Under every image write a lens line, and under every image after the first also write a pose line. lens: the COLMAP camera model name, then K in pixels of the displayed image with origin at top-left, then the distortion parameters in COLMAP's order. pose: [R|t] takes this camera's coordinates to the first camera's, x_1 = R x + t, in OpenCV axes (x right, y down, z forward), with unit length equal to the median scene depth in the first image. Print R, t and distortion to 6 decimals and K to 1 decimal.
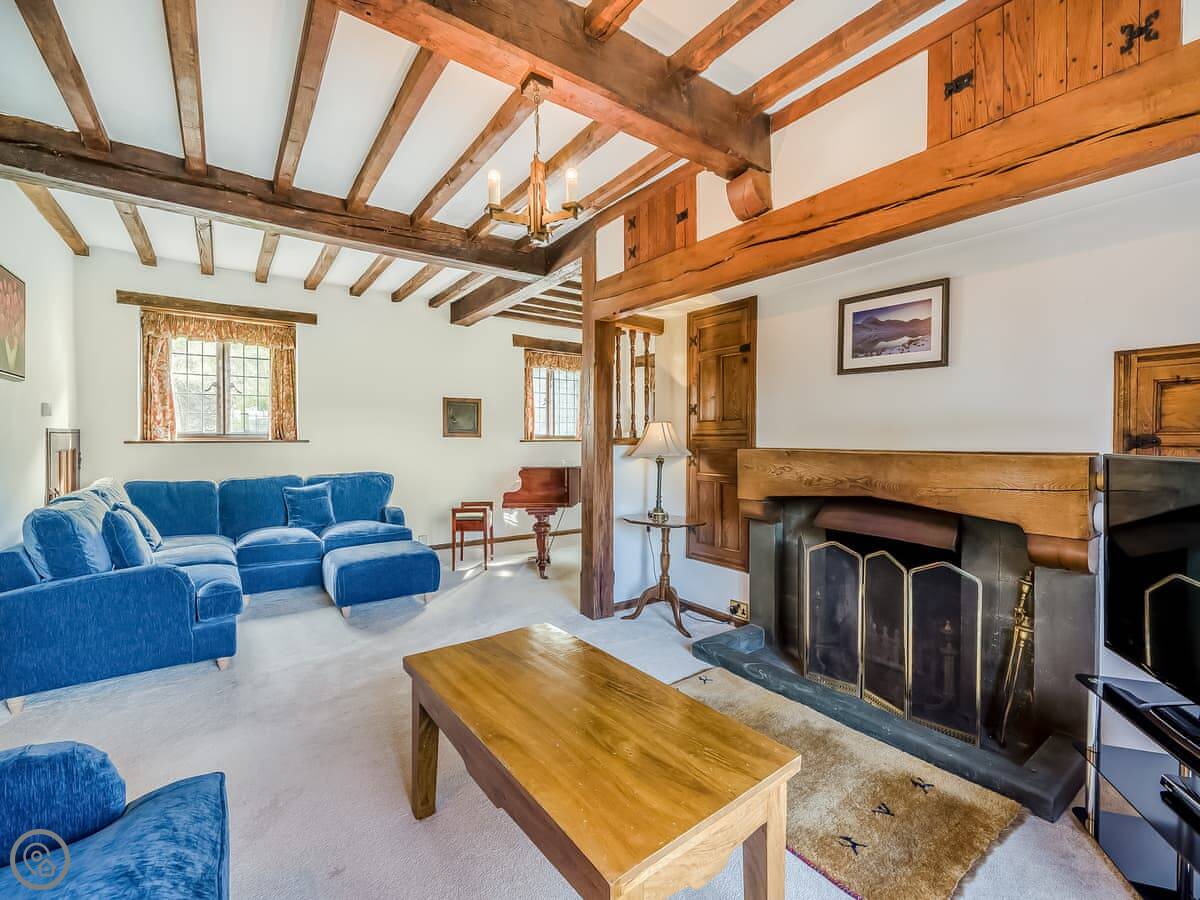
lens RADIAL K [[534.0, 0, 620.1], [0, 534.0, 434.9], [0, 0, 1]] dist [-0.003176, -0.000553]
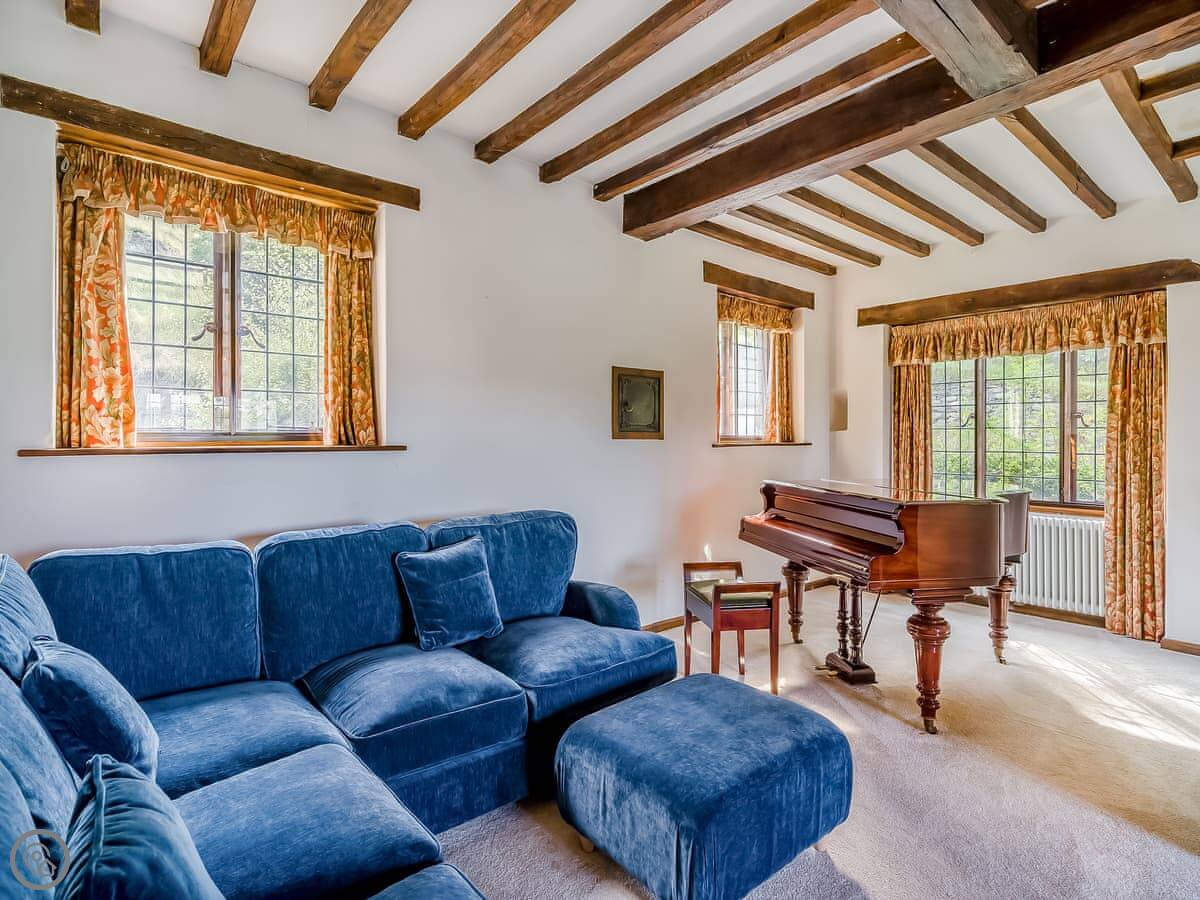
lens RADIAL K [[613.9, 0, 602.2], [0, 613.9, 433.6], [0, 0, 1]] dist [0.000000, 0.000197]
pose [[0.998230, -0.000724, 0.059468, -0.494008], [0.001060, 0.999984, -0.005617, 0.002161], [-0.059462, 0.005670, 0.998214, 0.485485]]
